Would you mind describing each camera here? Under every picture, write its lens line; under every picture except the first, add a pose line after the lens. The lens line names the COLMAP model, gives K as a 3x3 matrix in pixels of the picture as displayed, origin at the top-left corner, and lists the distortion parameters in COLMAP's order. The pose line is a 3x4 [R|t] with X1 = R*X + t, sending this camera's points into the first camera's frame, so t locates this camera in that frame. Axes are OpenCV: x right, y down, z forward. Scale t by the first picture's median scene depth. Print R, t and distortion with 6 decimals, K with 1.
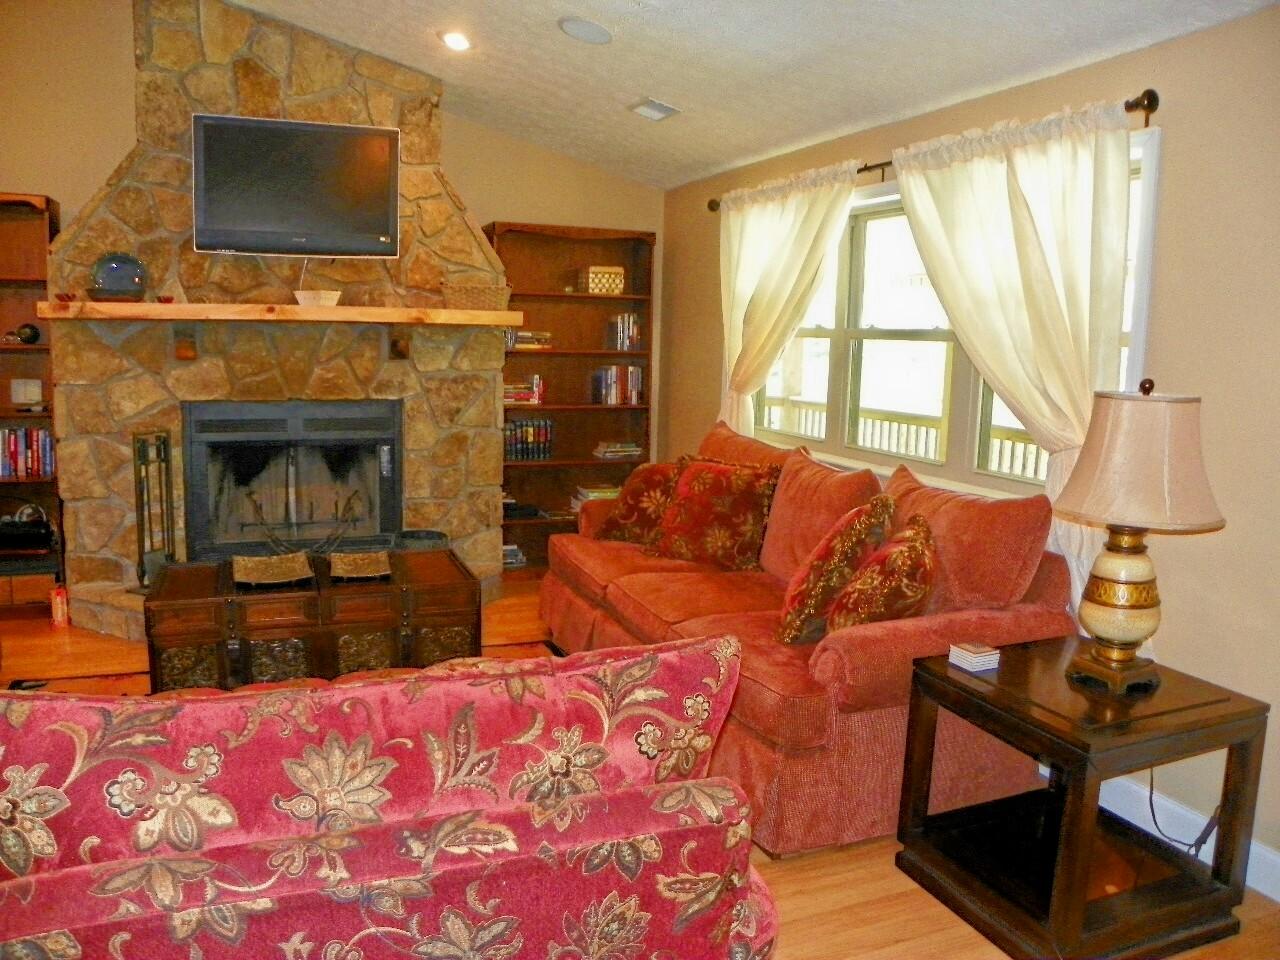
lens RADIAL K [[973.7, 0, 640.4], [0, 973.7, 482.2], [0, 0, 1]] dist [-0.157603, 0.101344]
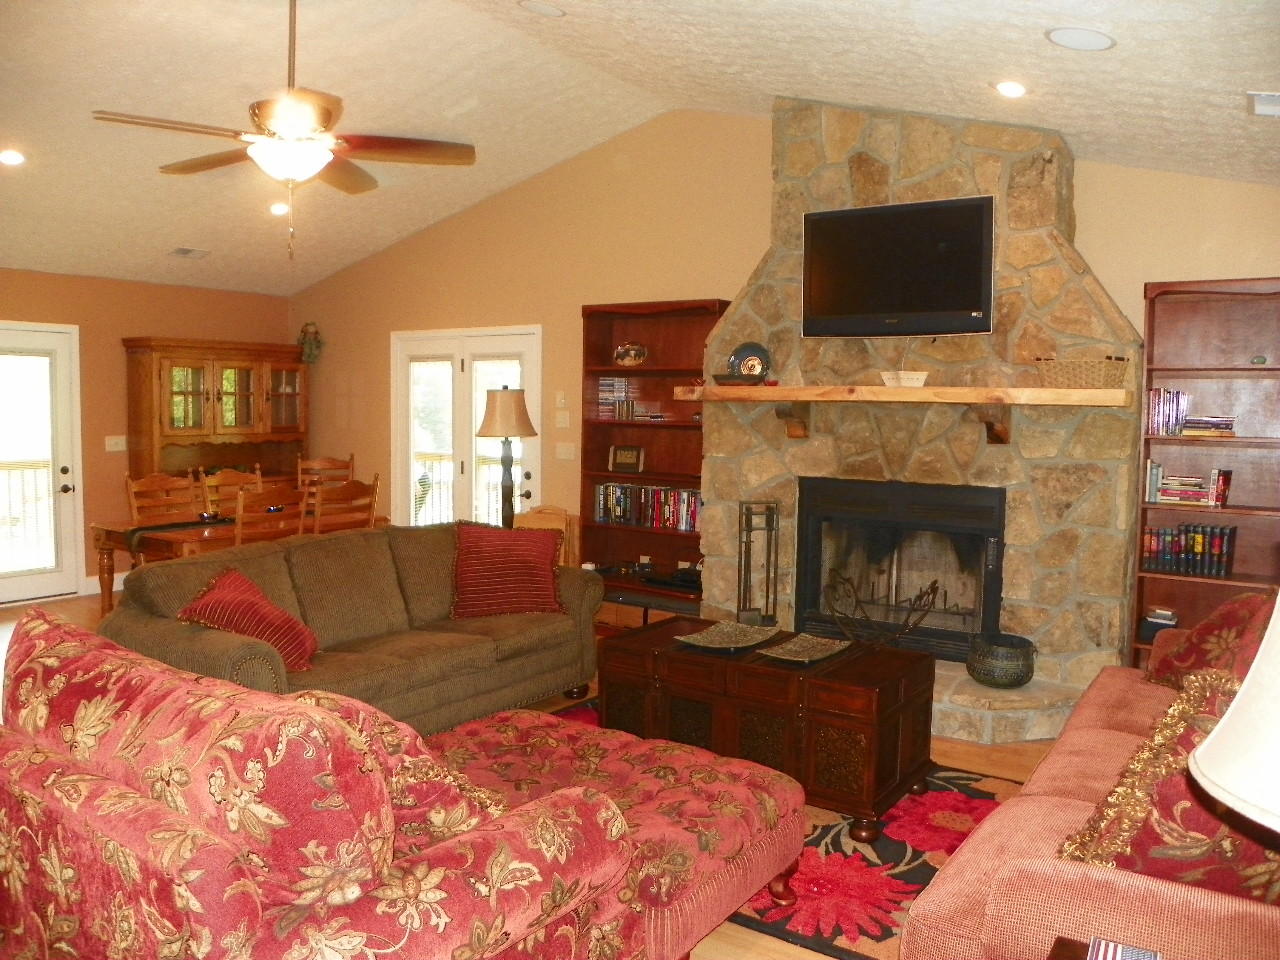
lens RADIAL K [[973.7, 0, 637.5], [0, 973.7, 481.5], [0, 0, 1]] dist [-0.157603, 0.101344]
pose [[0.546416, 0.044136, -0.836350, 0.335349], [-0.122124, 0.992136, -0.027431, -0.026994], [0.828562, 0.117127, 0.547509, 0.237955]]
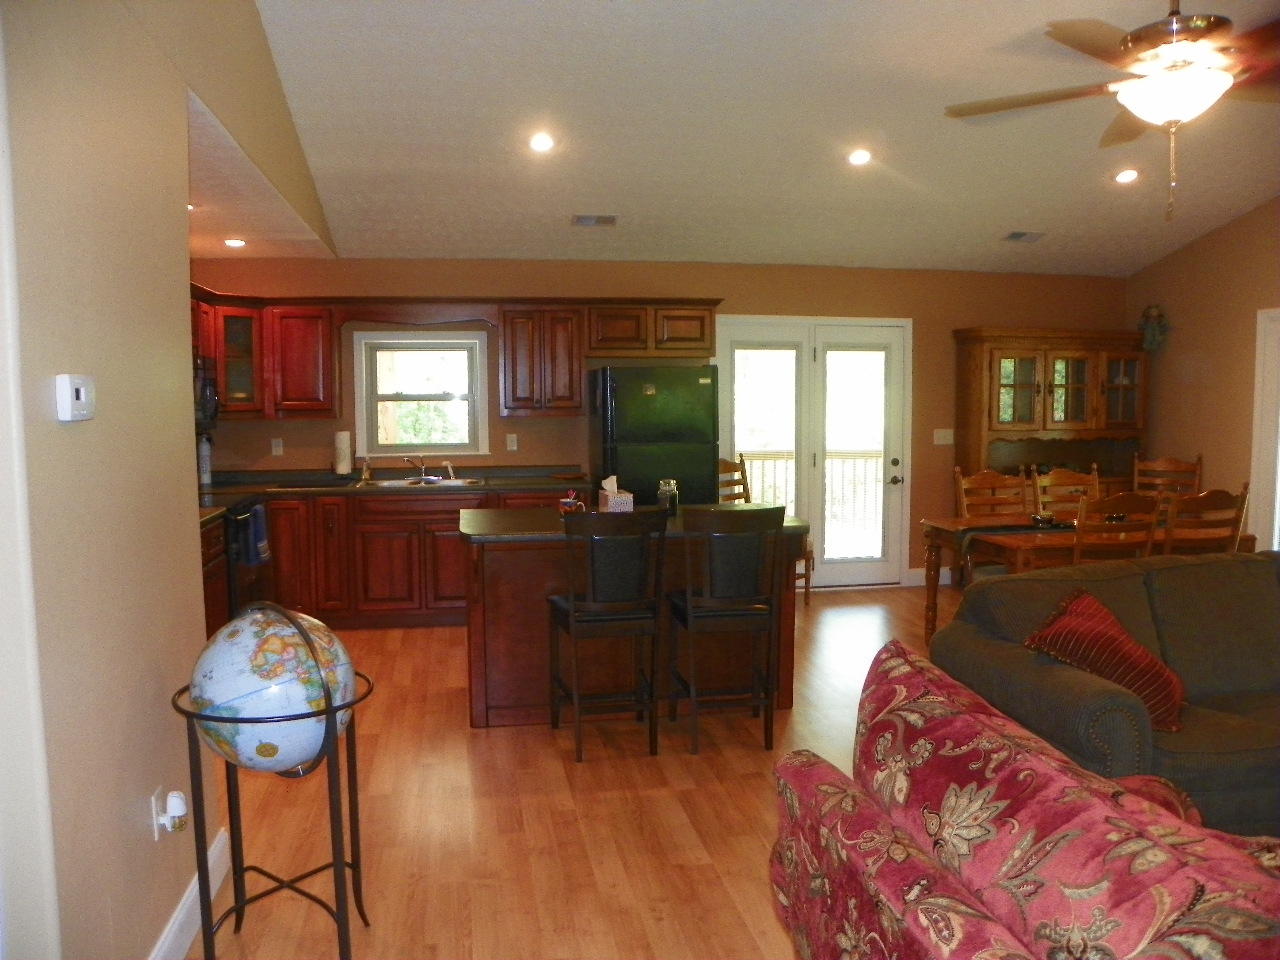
lens RADIAL K [[973.7, 0, 646.4], [0, 973.7, 488.8], [0, 0, 1]] dist [-0.157603, 0.101344]
pose [[-0.212155, 0.067117, -0.974929, 0.204982], [-0.145070, 0.984422, 0.099339, -0.028403], [0.966408, 0.162508, -0.199113, 0.218870]]
